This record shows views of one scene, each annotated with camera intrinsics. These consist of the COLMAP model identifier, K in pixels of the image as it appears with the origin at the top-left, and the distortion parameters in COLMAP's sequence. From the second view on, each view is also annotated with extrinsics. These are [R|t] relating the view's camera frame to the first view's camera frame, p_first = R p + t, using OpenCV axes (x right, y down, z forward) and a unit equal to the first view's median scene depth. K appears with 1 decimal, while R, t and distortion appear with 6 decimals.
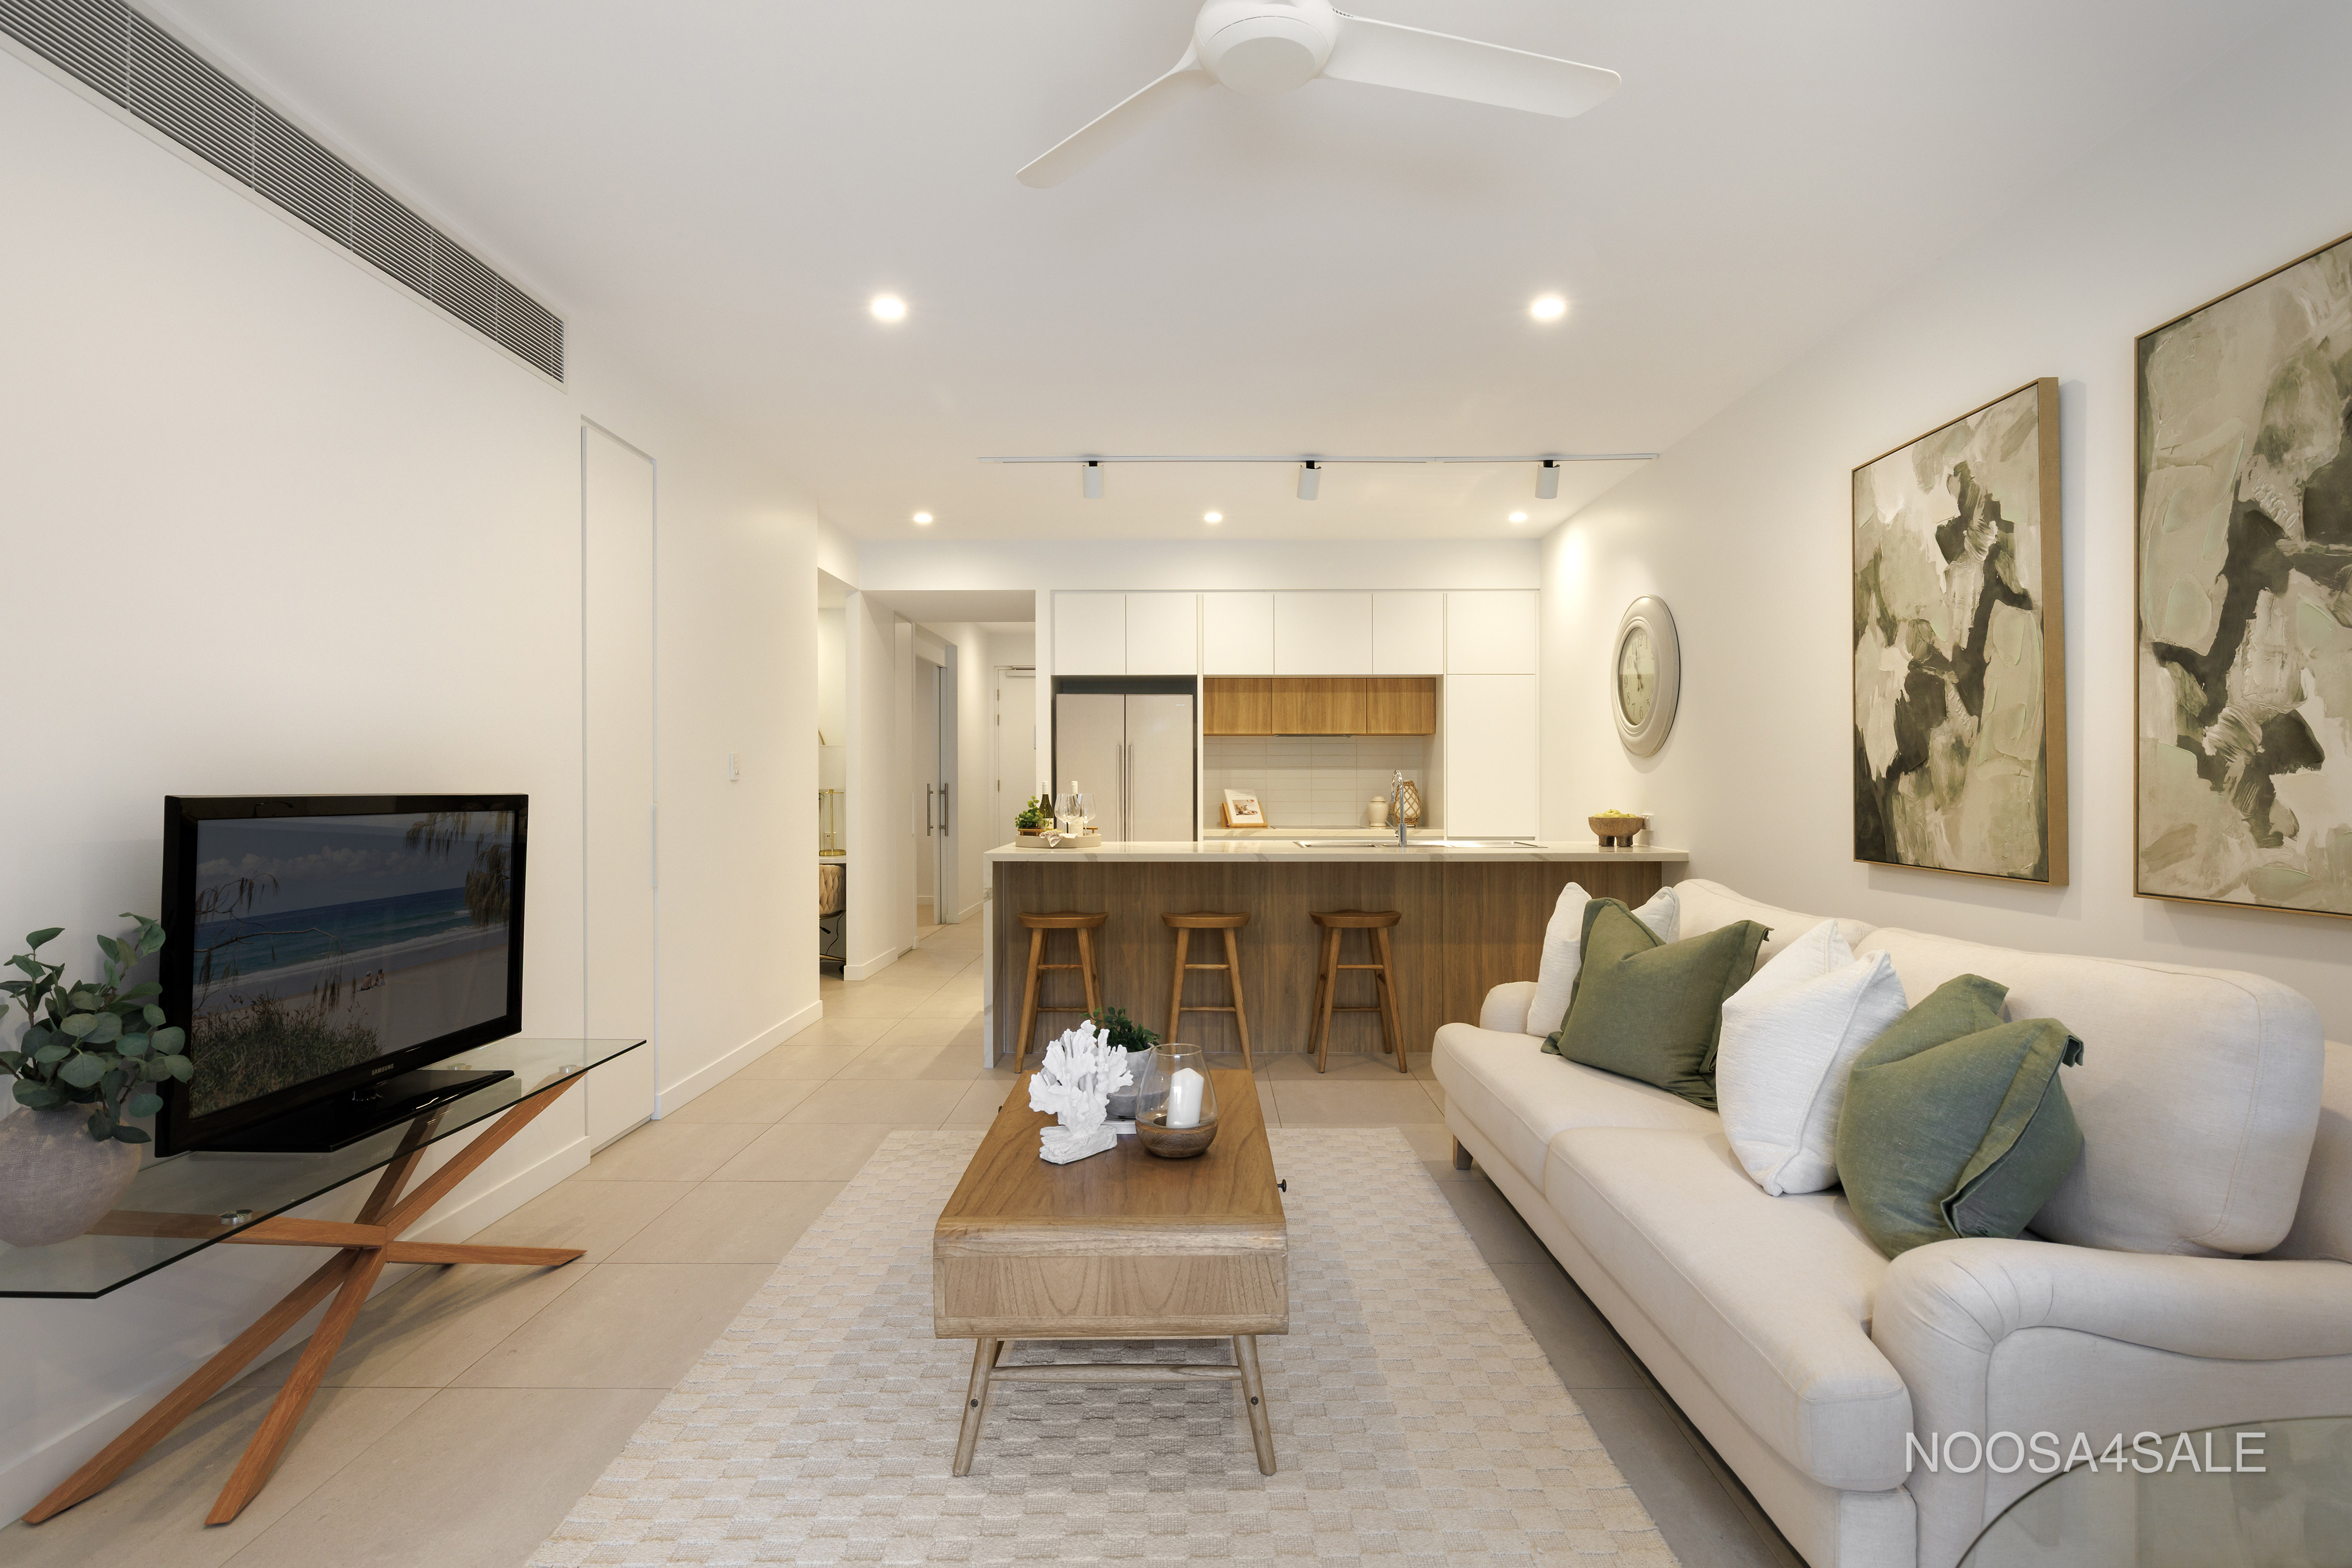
lens RADIAL K [[1128.3, 0, 1207.9], [0, 1128.3, 773.3], [0, 0, 1]] dist [-0.001630, 0.001304]
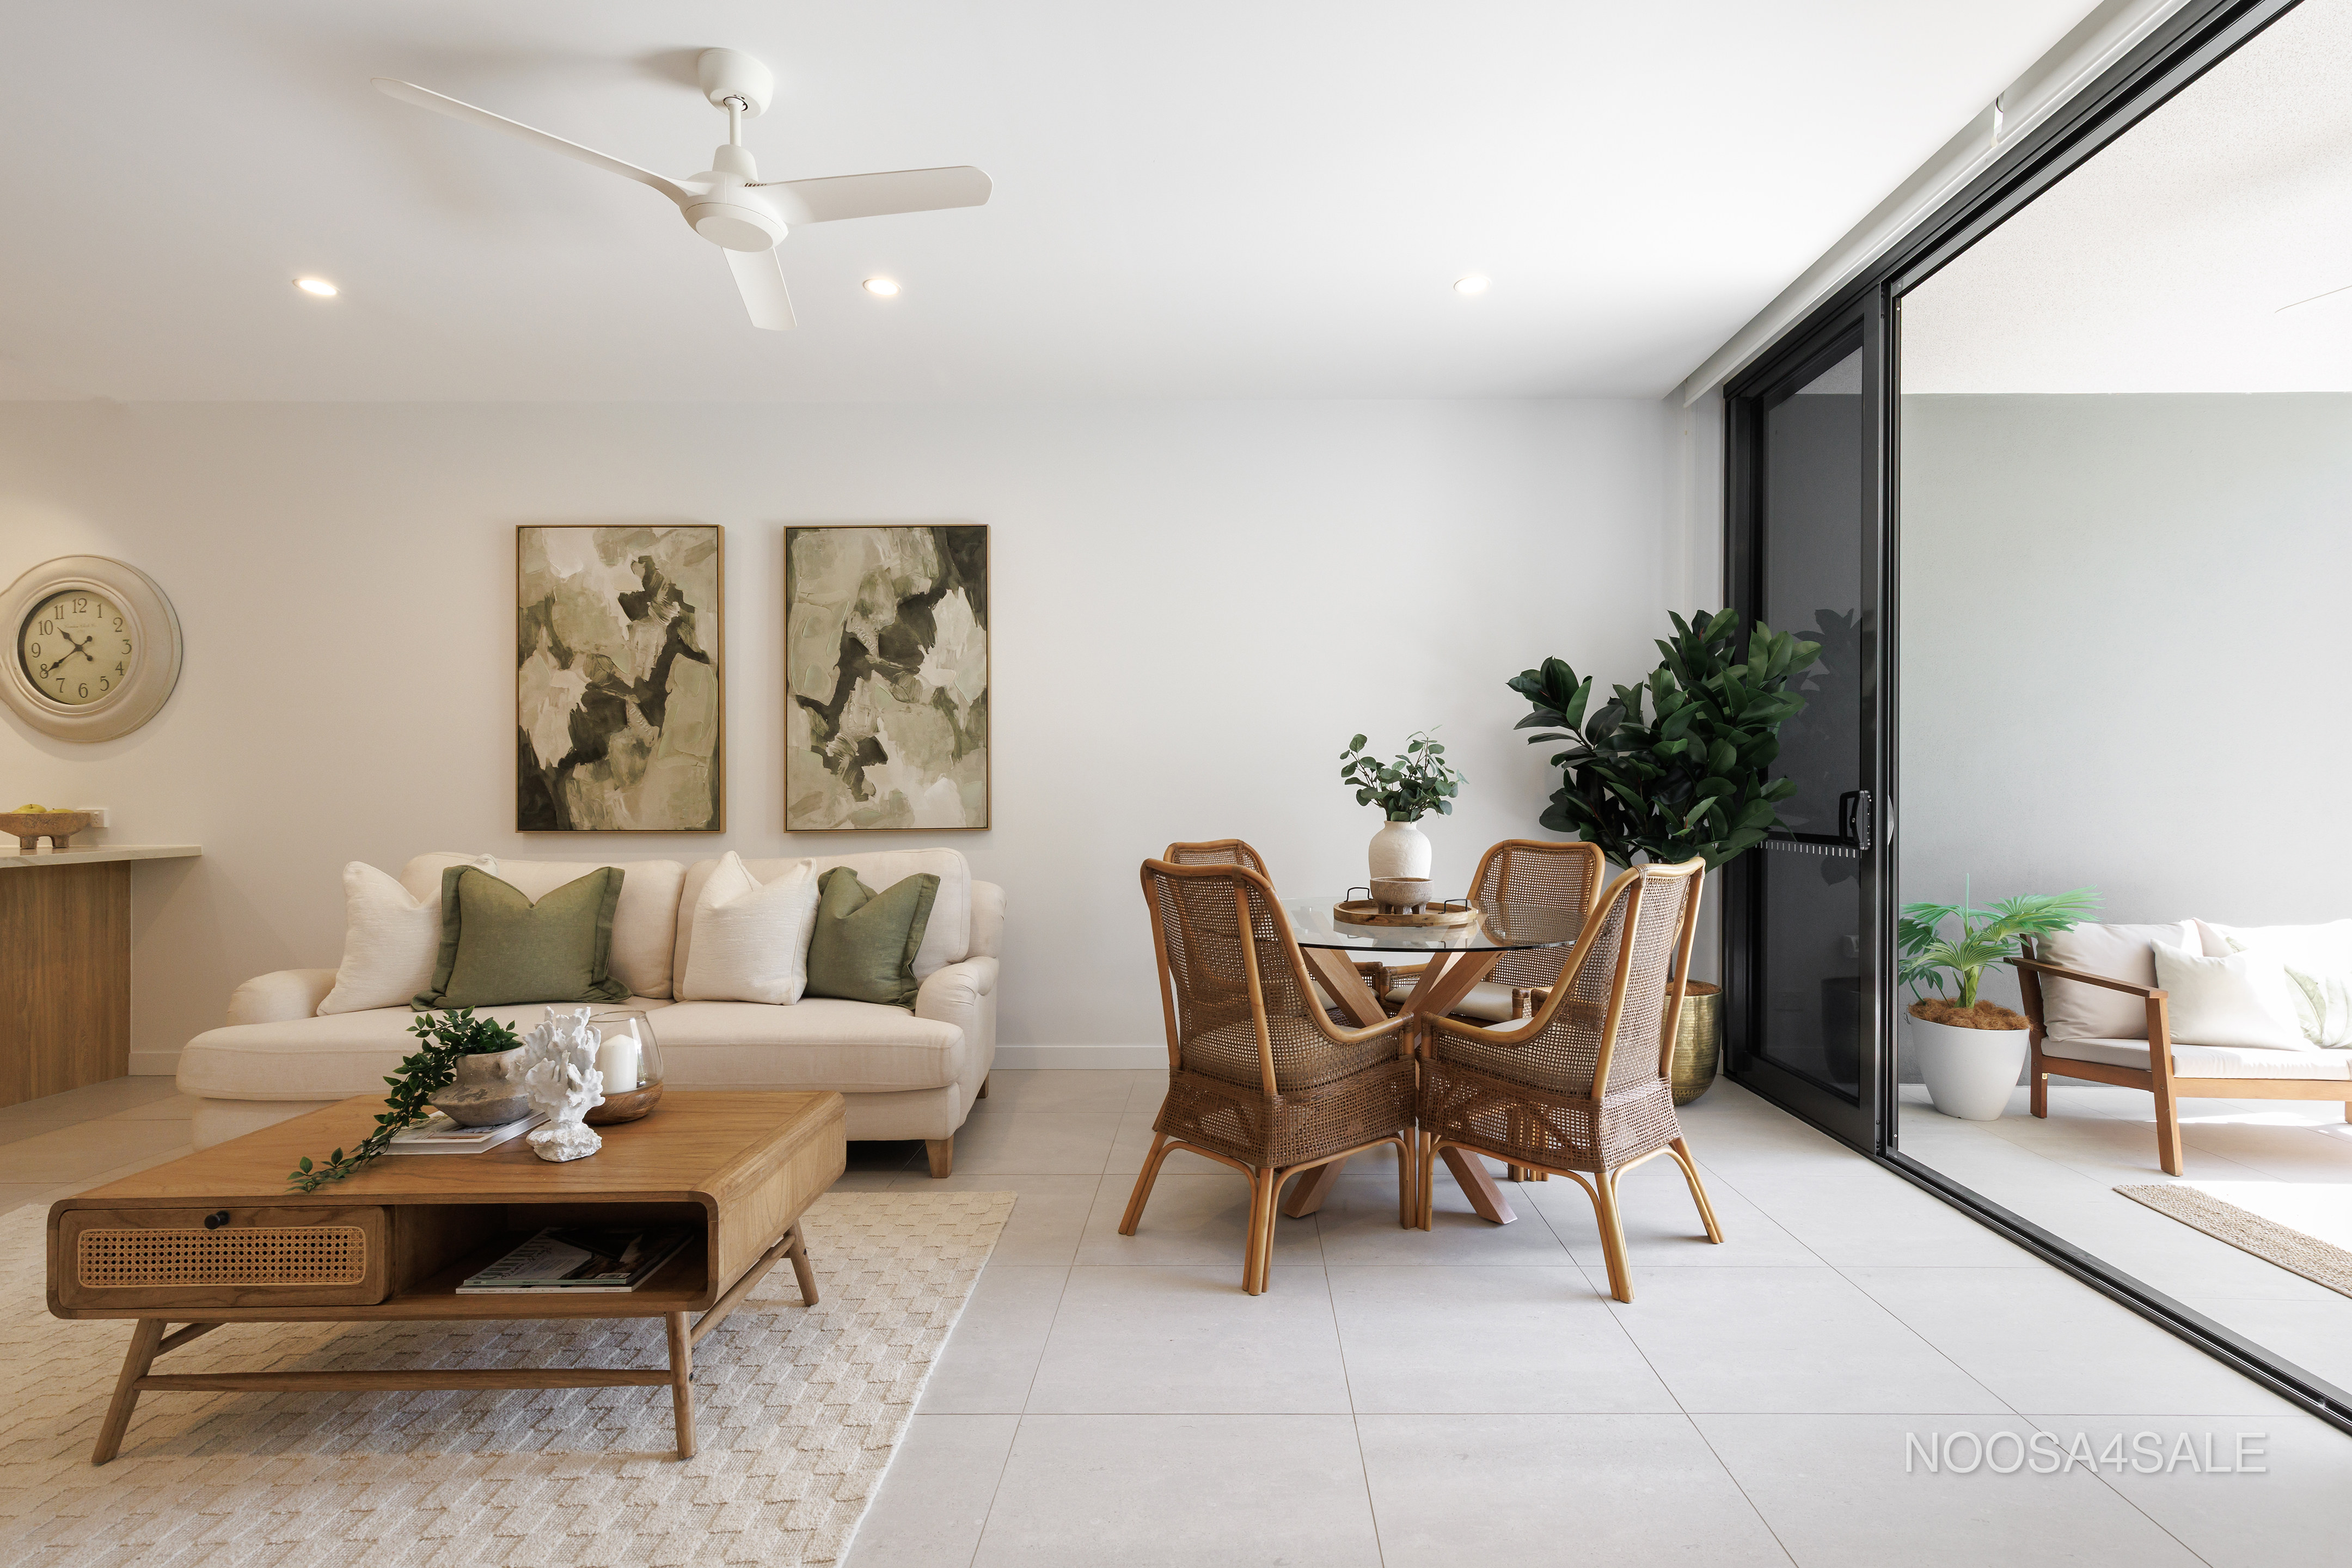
lens RADIAL K [[1076.5, 0, 1216.7], [0, 1076.5, 791.6], [0, 0, 1]] dist [0.001510, 0.000410]
pose [[0.007872, 0.002823, 0.999965, -0.735179], [-0.005993, 0.999978, -0.002776, 0.034795], [-0.999951, -0.005971, 0.007889, 0.229483]]
